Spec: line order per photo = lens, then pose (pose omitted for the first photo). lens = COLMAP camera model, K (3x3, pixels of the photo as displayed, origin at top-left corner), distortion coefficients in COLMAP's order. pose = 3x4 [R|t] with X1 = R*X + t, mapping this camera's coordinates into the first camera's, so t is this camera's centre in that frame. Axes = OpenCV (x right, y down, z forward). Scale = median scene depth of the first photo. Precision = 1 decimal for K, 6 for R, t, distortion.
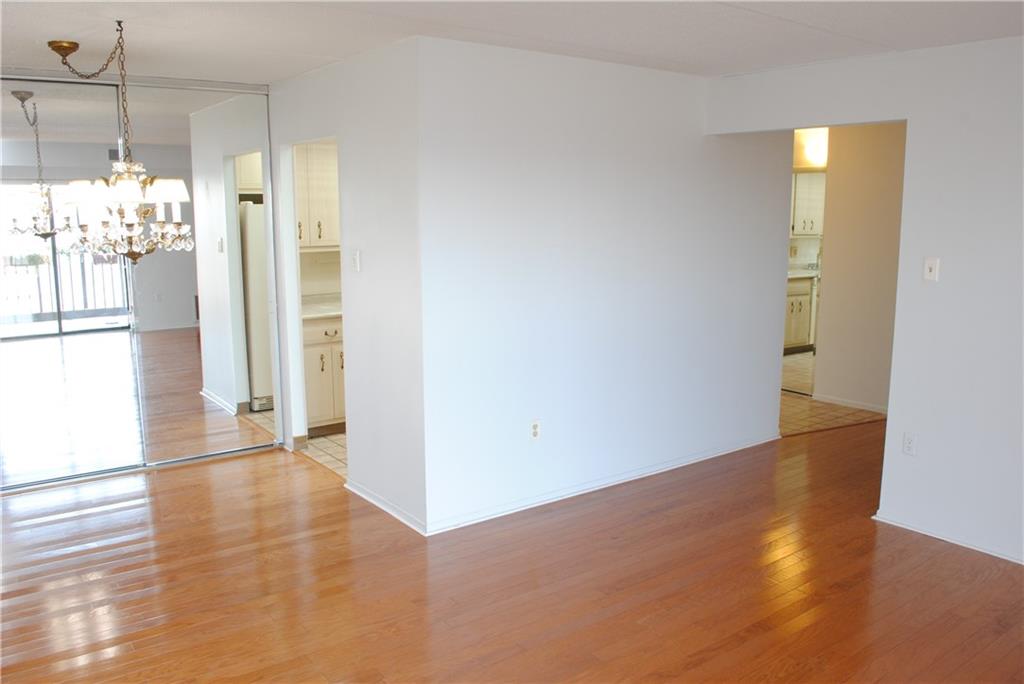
lens RADIAL K [[820.4, 0, 512.0], [0, 820.4, 342.0], [0, 0, 1]] dist [-0.083835, 0.015105]
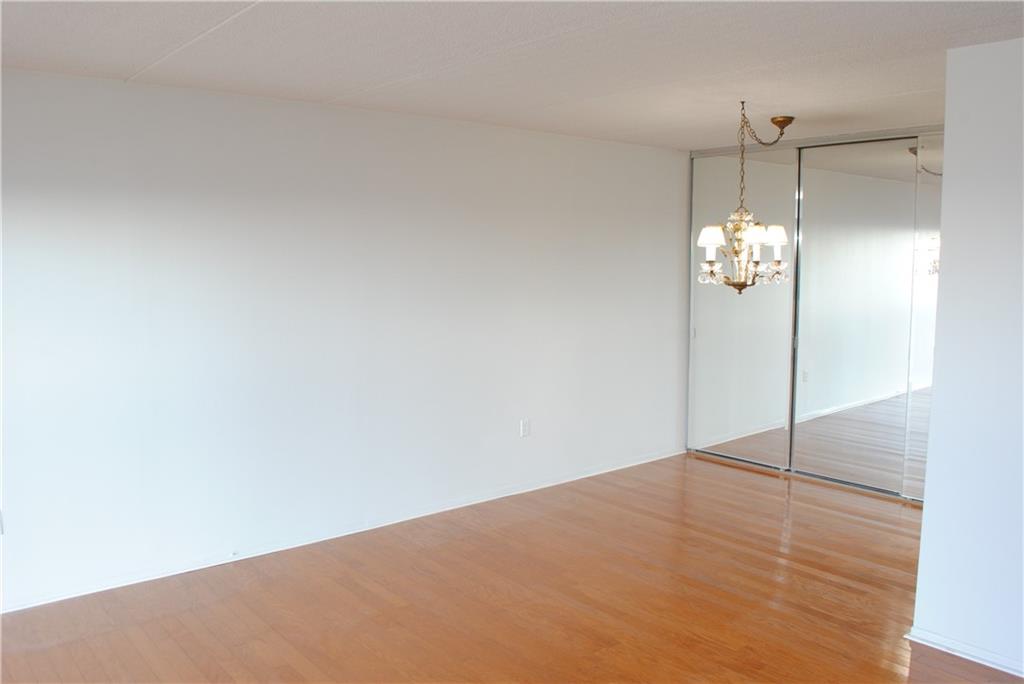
lens RADIAL K [[820.4, 0, 512.0], [0, 820.4, 342.0], [0, 0, 1]] dist [-0.083835, 0.015105]
pose [[0.062692, 0.112079, -0.991720, 0.751886], [-0.166767, 0.980880, 0.100312, -0.089585], [0.984001, 0.159097, 0.080184, 0.556096]]
